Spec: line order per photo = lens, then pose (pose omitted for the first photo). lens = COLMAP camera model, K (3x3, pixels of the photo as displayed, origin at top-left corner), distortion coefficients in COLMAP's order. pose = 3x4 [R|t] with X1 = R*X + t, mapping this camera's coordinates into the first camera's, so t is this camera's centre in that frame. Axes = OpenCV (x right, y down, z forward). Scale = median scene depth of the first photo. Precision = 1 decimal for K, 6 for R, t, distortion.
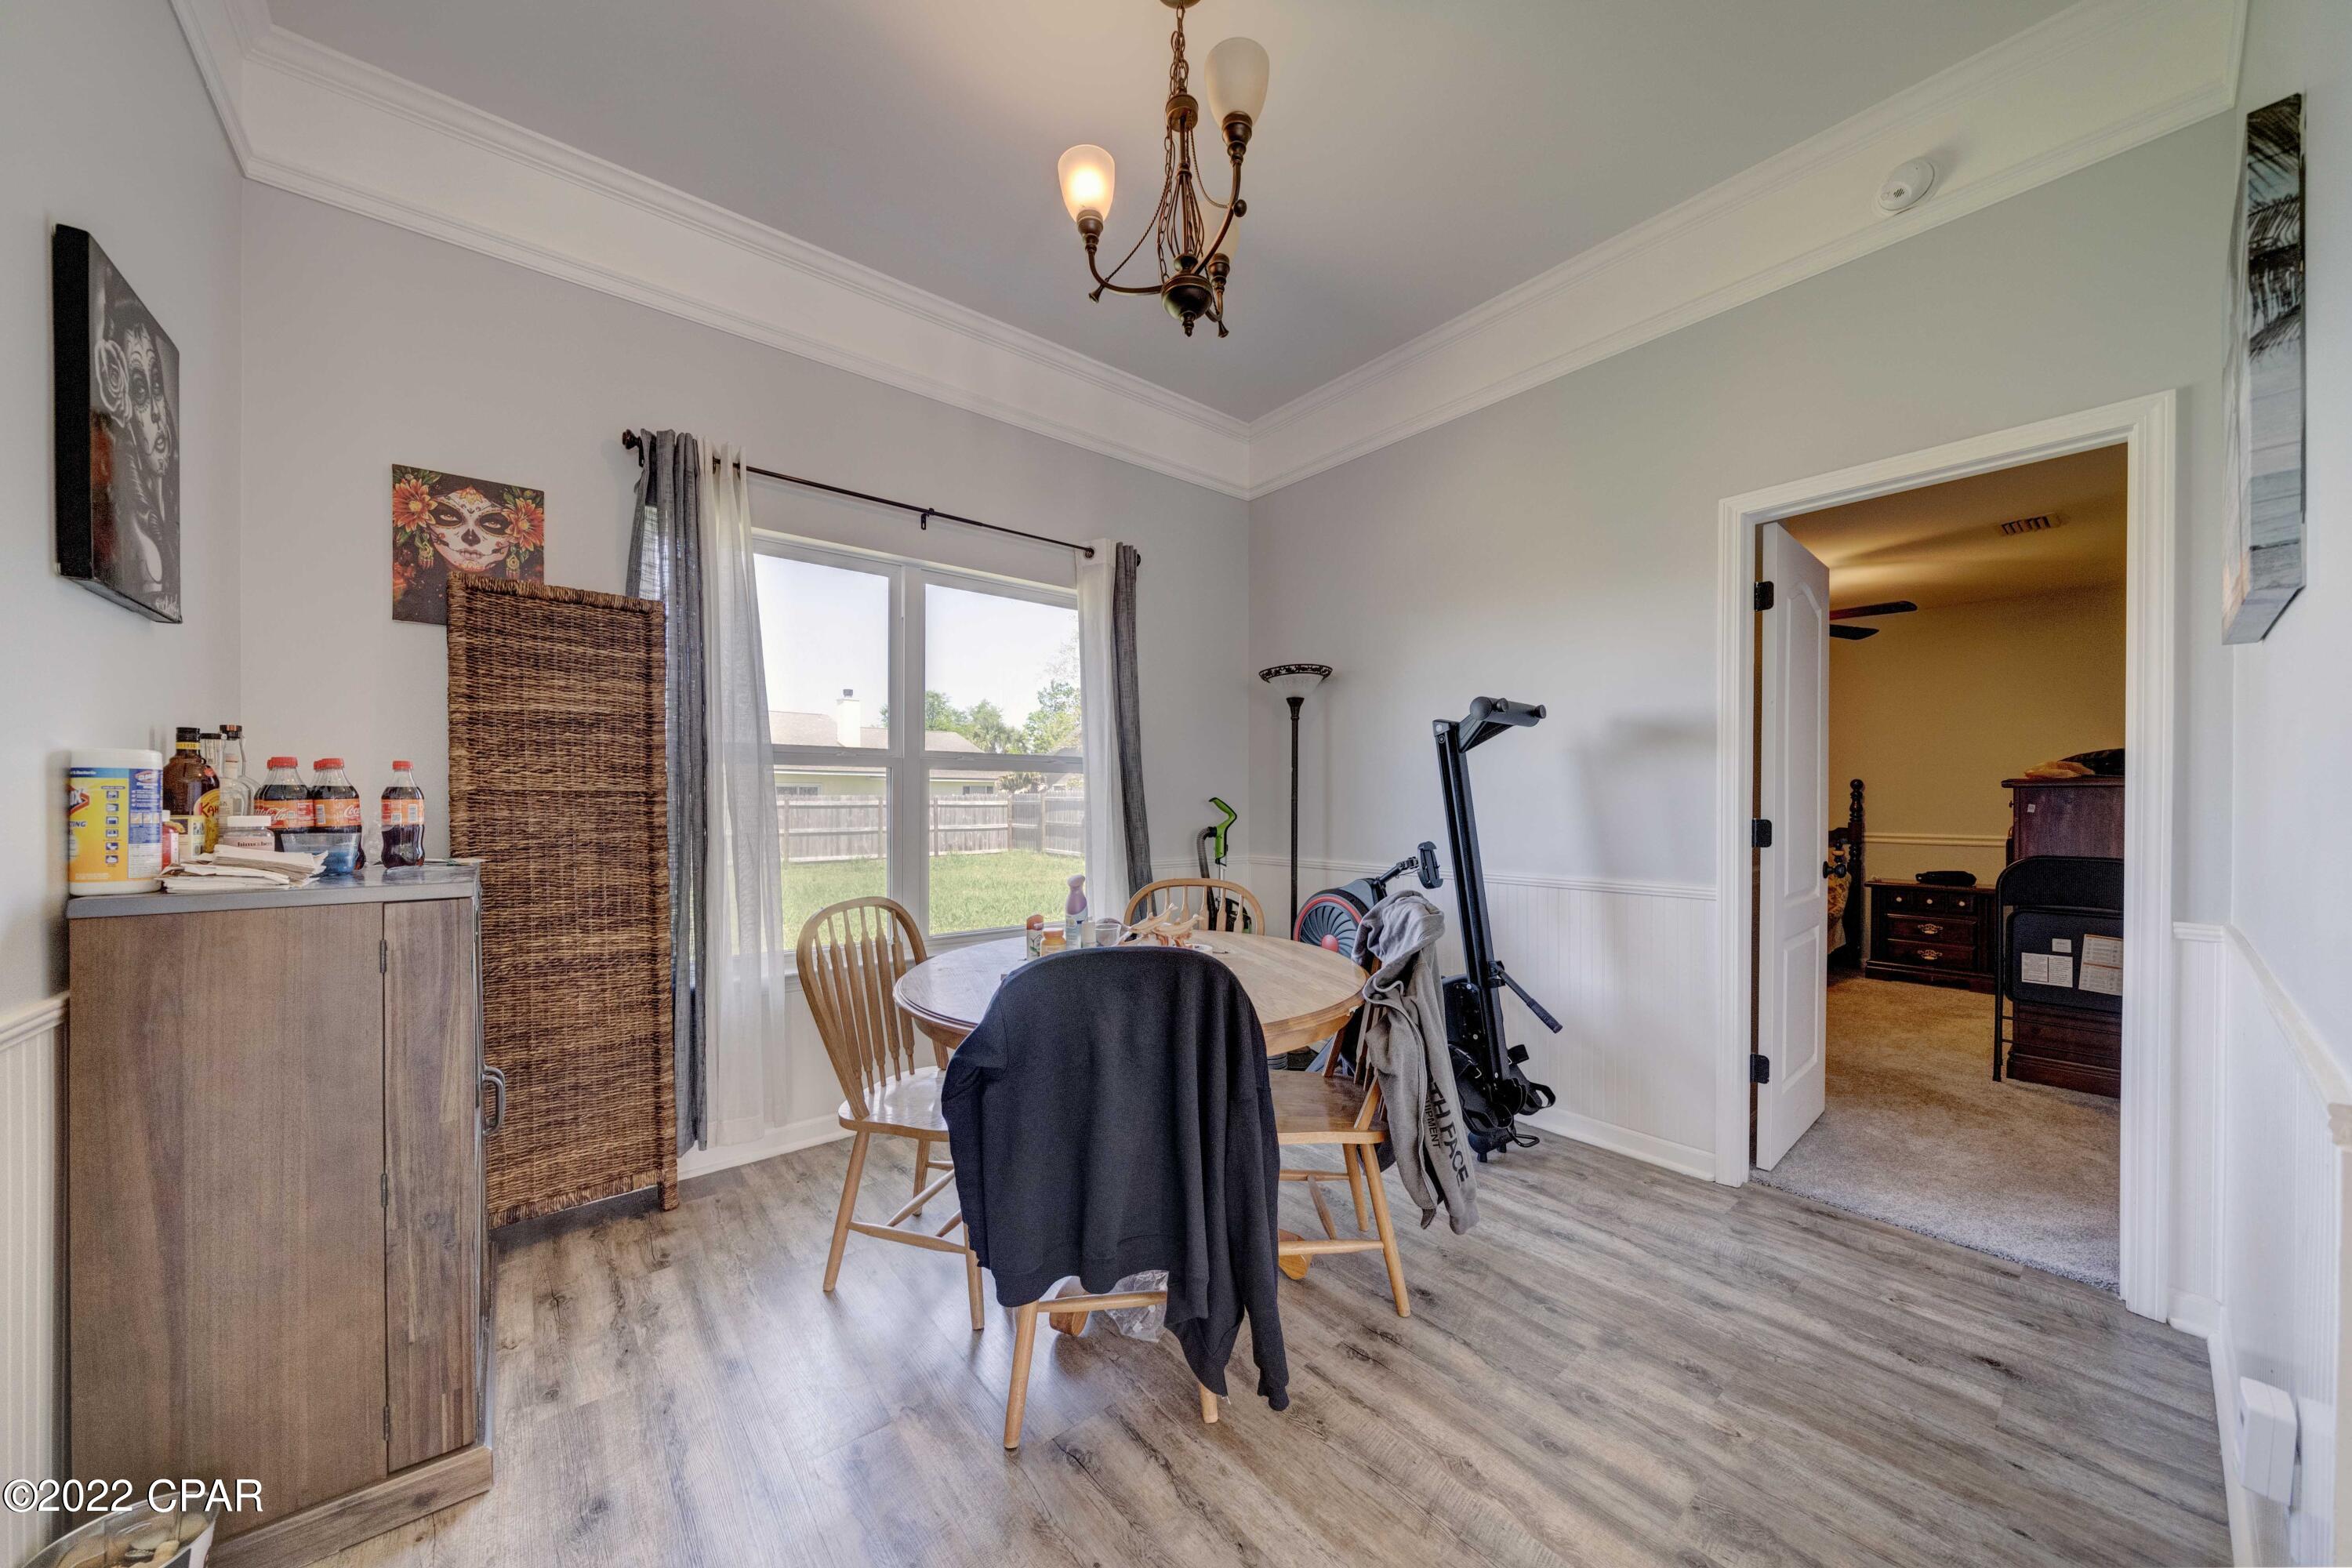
lens RADIAL K [[803.6, 0, 1165.9], [0, 803.6, 800.7], [0, 0, 1]] dist [-0.005656, -0.000134]
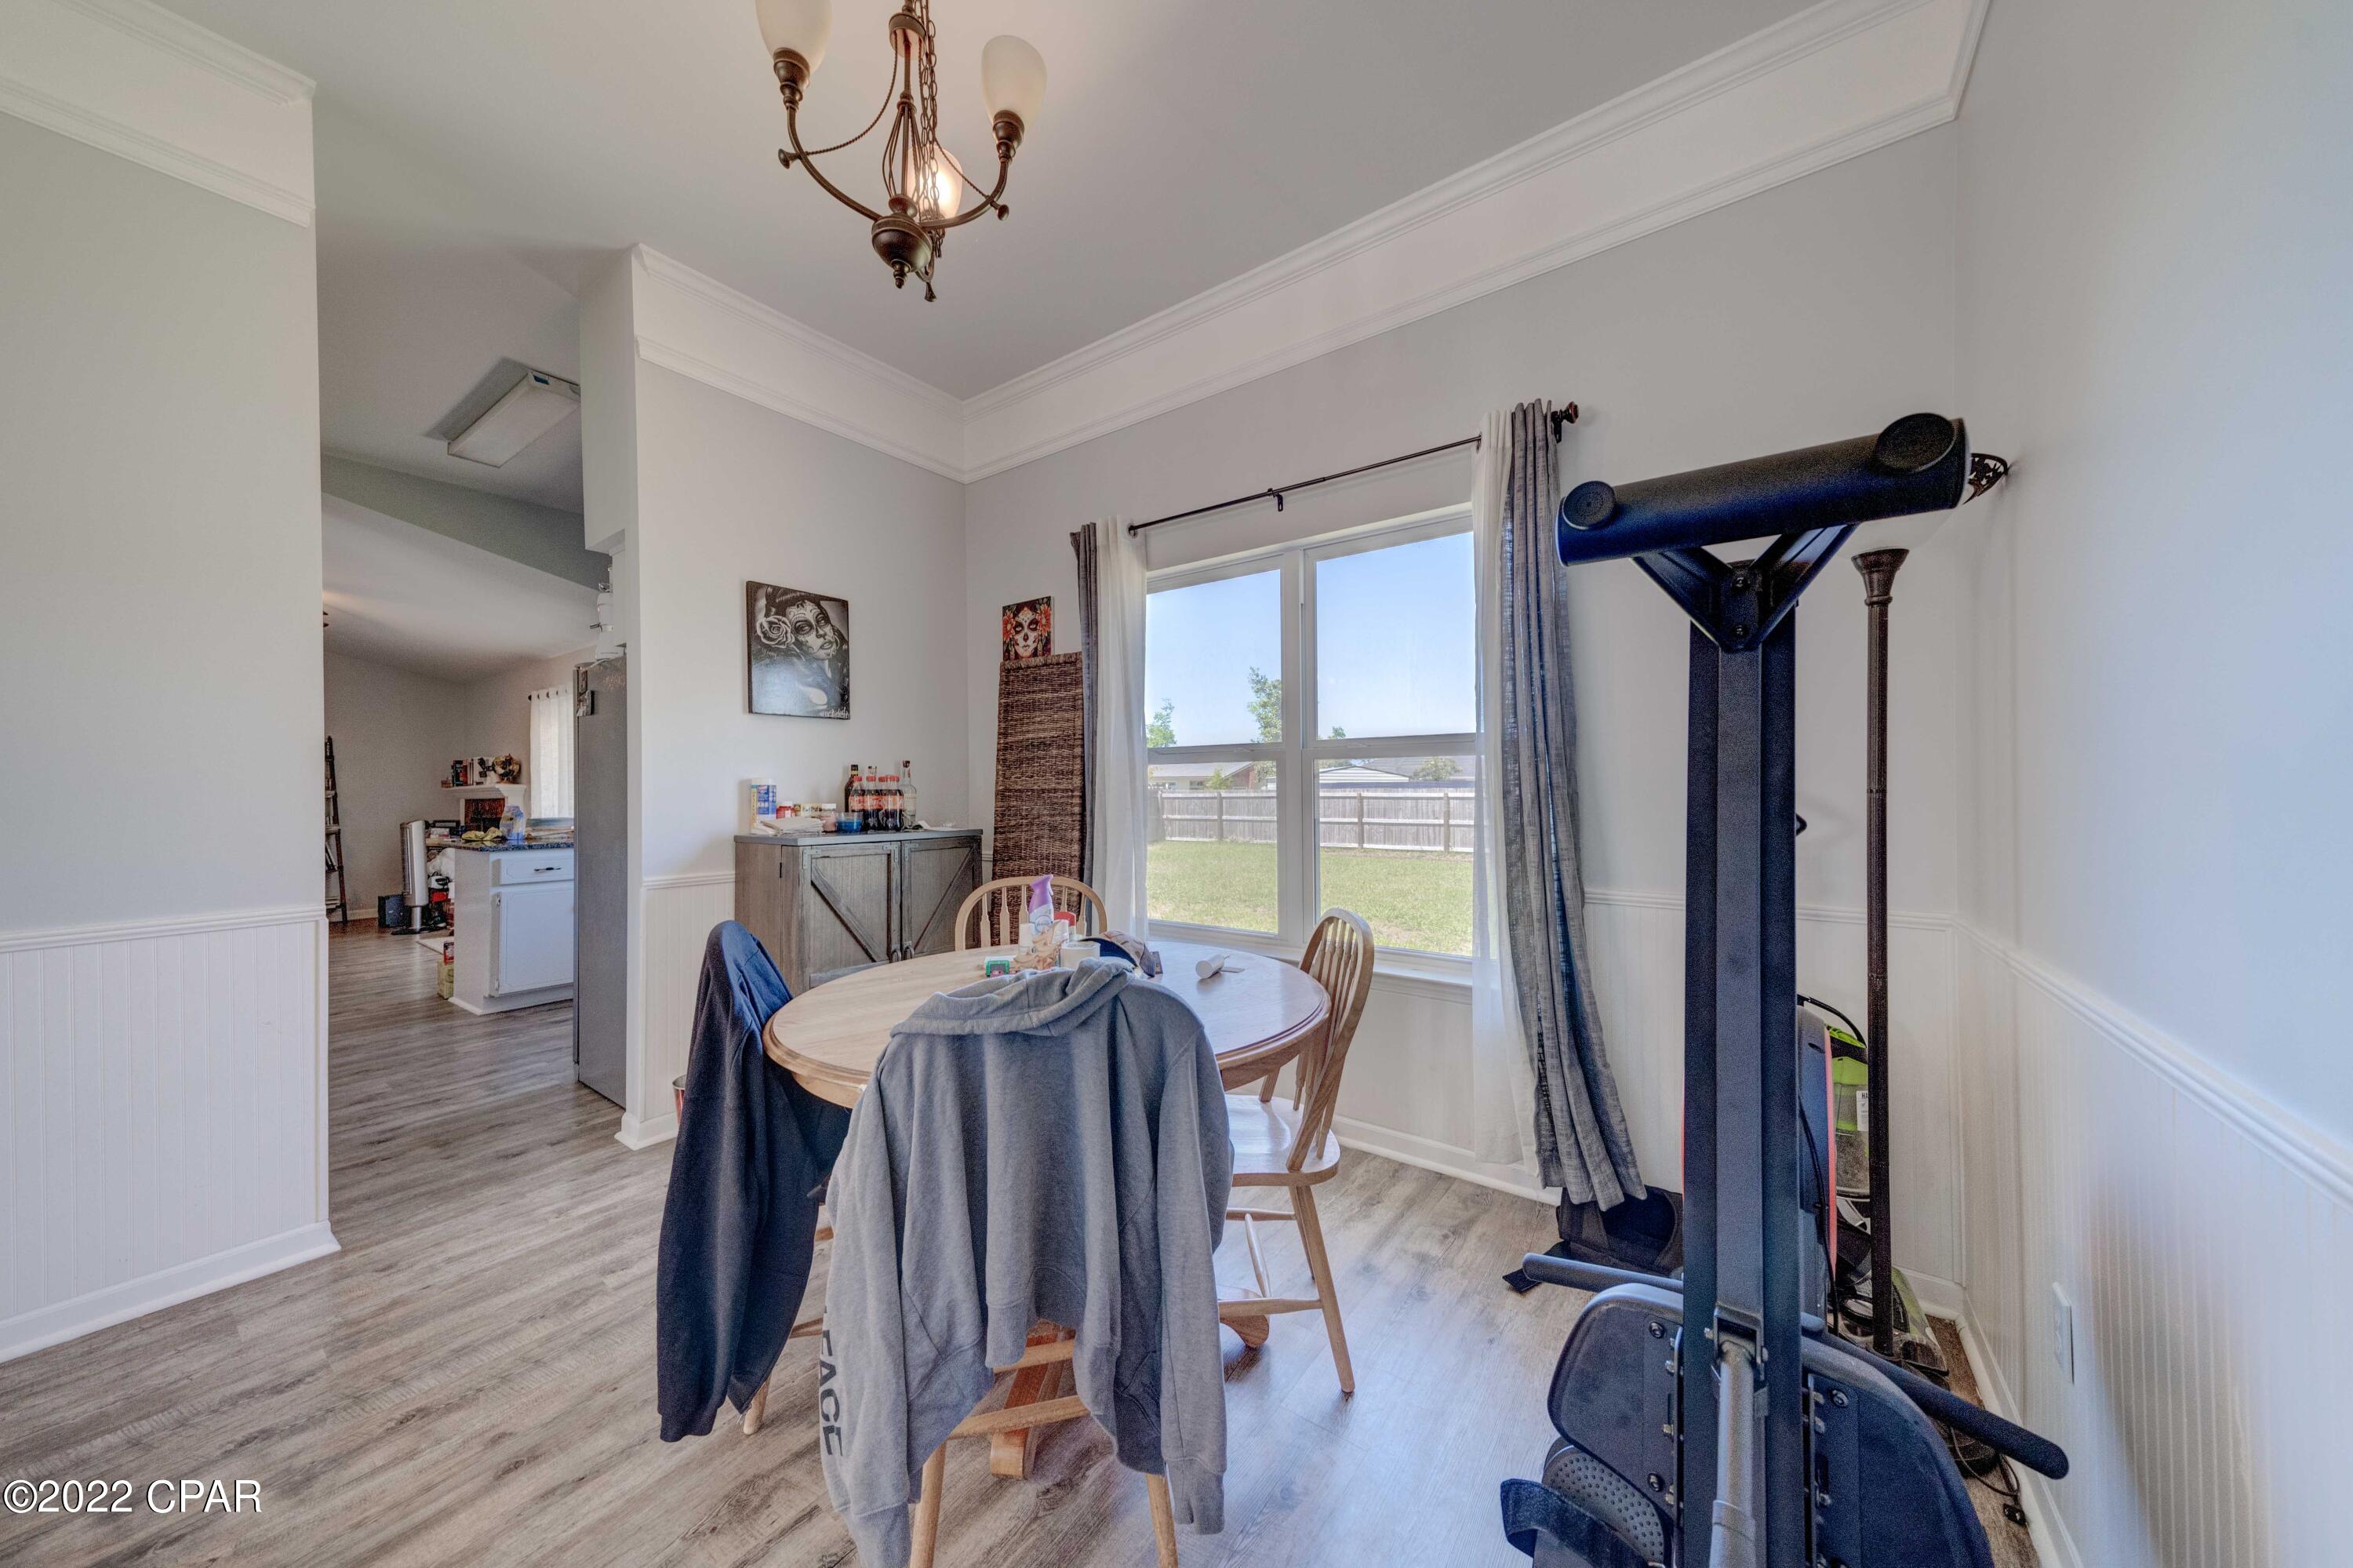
lens RADIAL K [[793.8, 0, 1163.8], [0, 793.8, 793.4], [0, 0, 1]] dist [0.010041, -0.000011]
pose [[0.246594, -0.001414, -0.969118, 0.773817], [0.003756, 0.999993, -0.000503, -0.002177], [0.969112, -0.003516, 0.246598, 0.839832]]
